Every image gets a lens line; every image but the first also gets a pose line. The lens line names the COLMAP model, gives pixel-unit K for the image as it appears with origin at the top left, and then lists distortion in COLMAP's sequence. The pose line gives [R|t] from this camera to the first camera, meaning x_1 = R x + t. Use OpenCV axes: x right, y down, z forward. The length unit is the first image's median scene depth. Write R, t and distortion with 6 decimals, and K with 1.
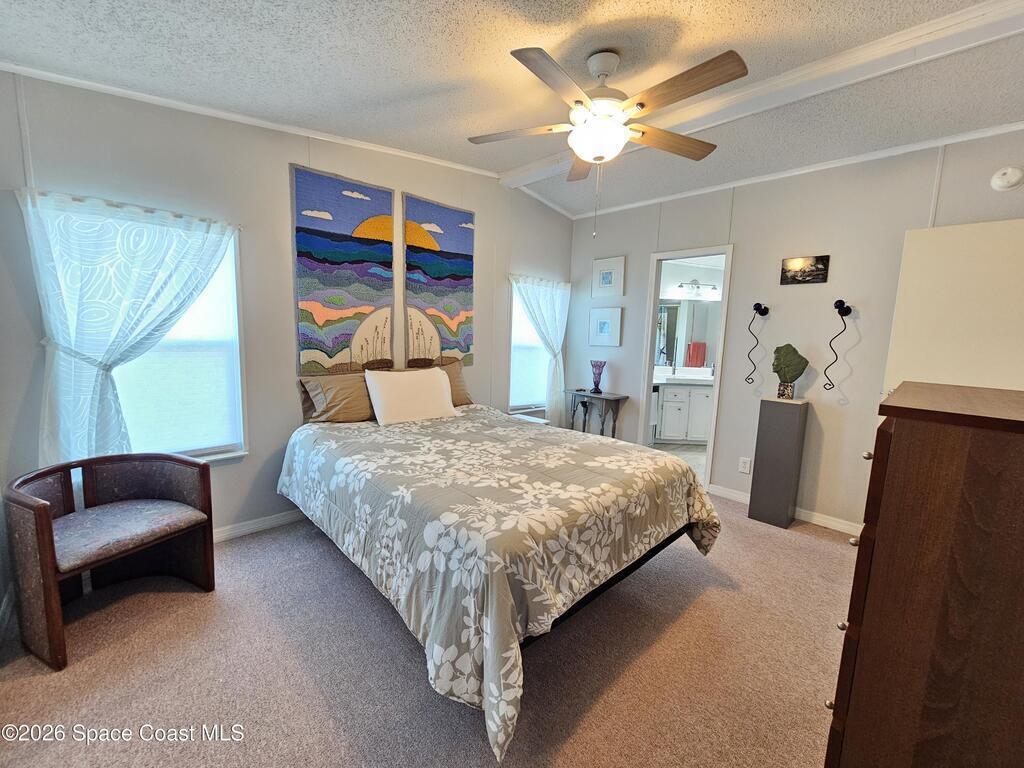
lens RADIAL K [[417.6, 0, 516.8], [0, 417.6, 385.1], [0, 0, 1]] dist [-0.003364, 0.001131]
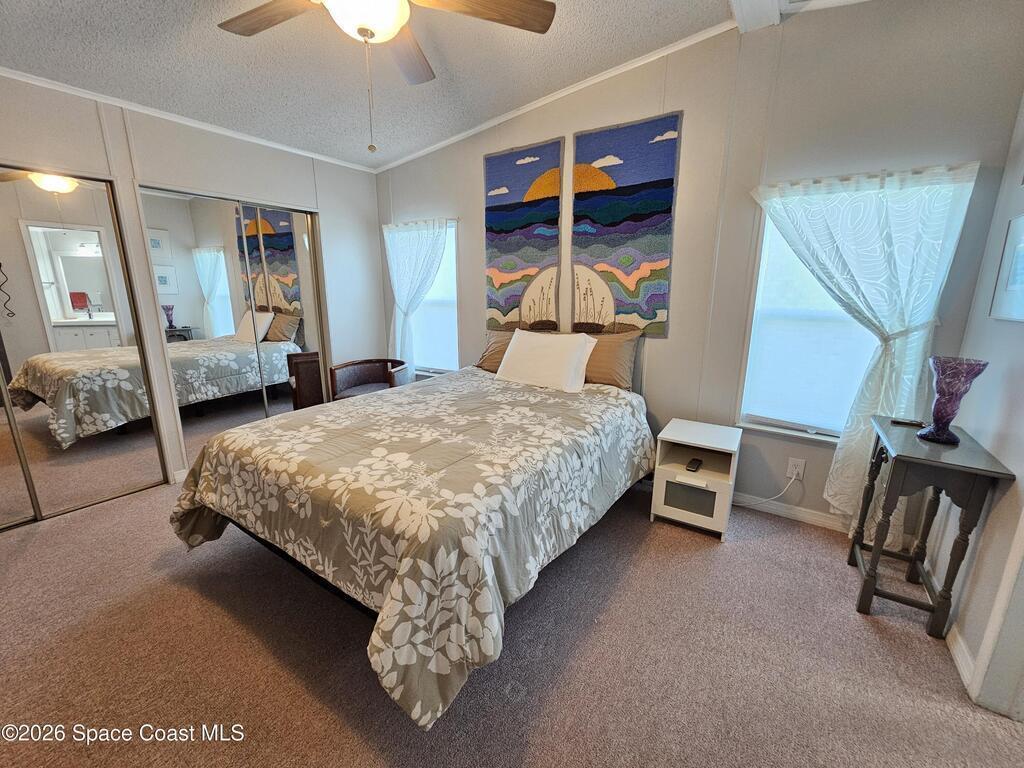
lens RADIAL K [[417.6, 0, 516.0], [0, 417.6, 385.4], [0, 0, 1]] dist [-0.003364, 0.001131]
pose [[0.201090, 0.187807, -0.961401, 0.669891], [-0.122703, 0.978548, 0.165492, -0.067547], [0.971857, 0.084688, 0.219821, 0.734989]]
